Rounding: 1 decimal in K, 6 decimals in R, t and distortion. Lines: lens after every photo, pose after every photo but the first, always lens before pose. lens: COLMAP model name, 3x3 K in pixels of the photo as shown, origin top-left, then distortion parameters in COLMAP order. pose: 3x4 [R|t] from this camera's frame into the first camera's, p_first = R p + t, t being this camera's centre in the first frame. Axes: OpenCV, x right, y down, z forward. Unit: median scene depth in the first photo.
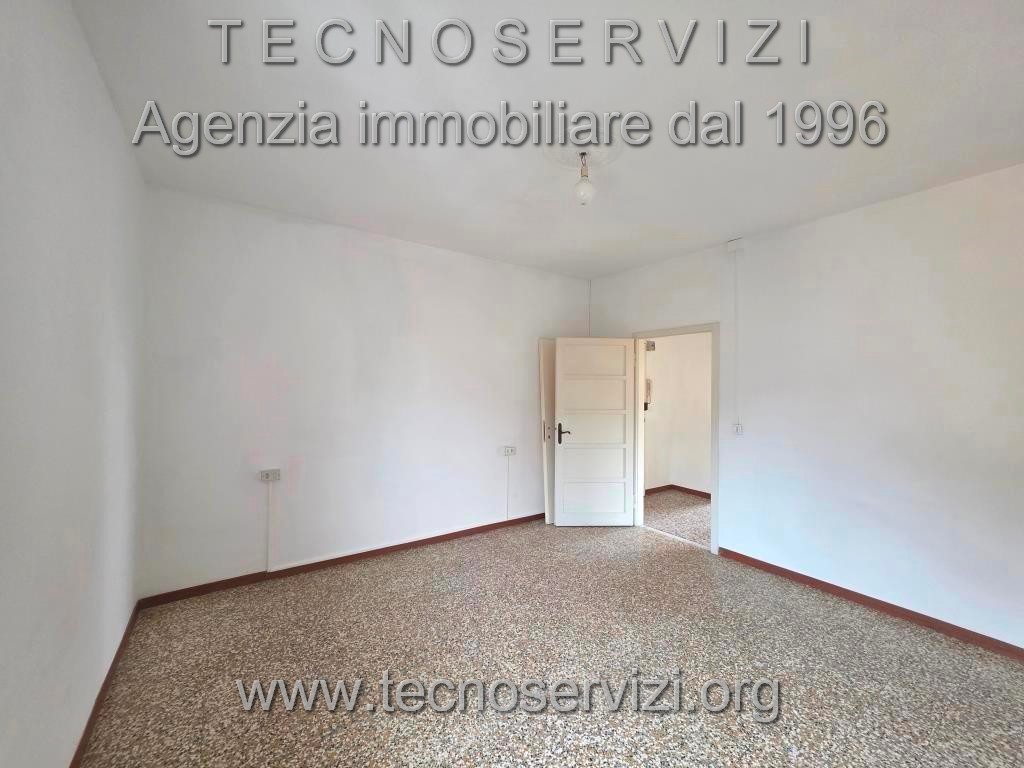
lens RADIAL K [[410.7, 0, 520.3], [0, 410.7, 387.8], [0, 0, 1]] dist [0.001955, -0.000047]
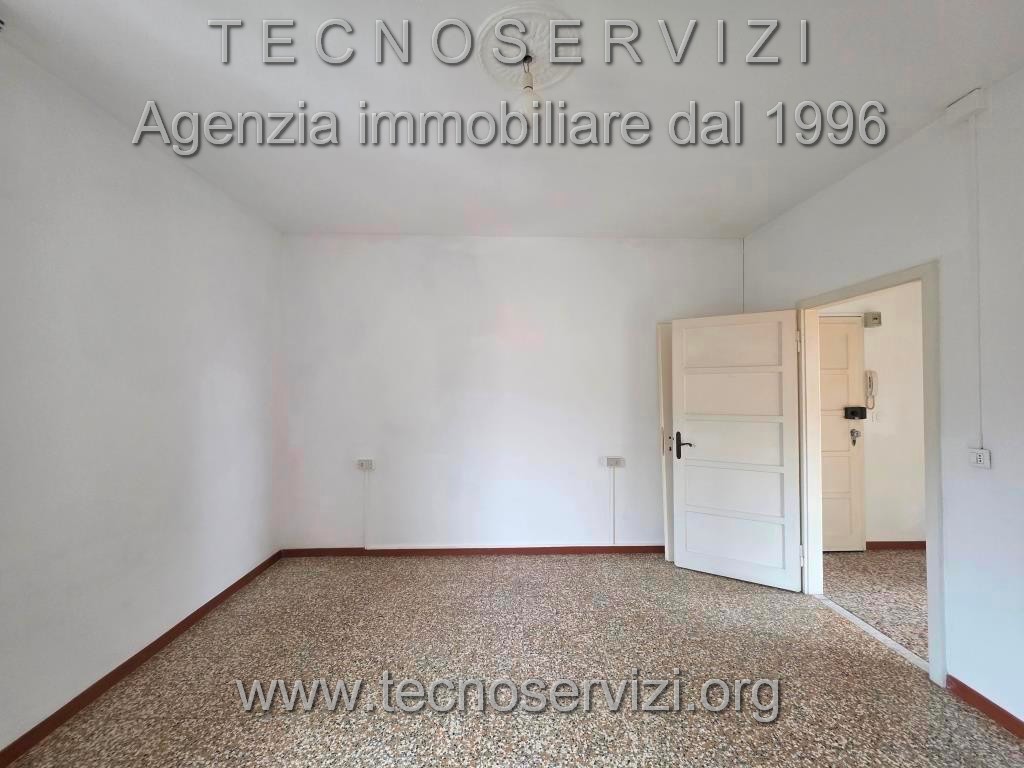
lens RADIAL K [[410.7, 0, 511.2], [0, 410.7, 385.2], [0, 0, 1]] dist [0.001955, -0.000047]
pose [[0.831065, -0.016890, -0.555919, 0.282461], [0.009321, 0.999821, -0.016442, 0.010218], [0.556097, 0.008483, 0.831074, 0.204426]]
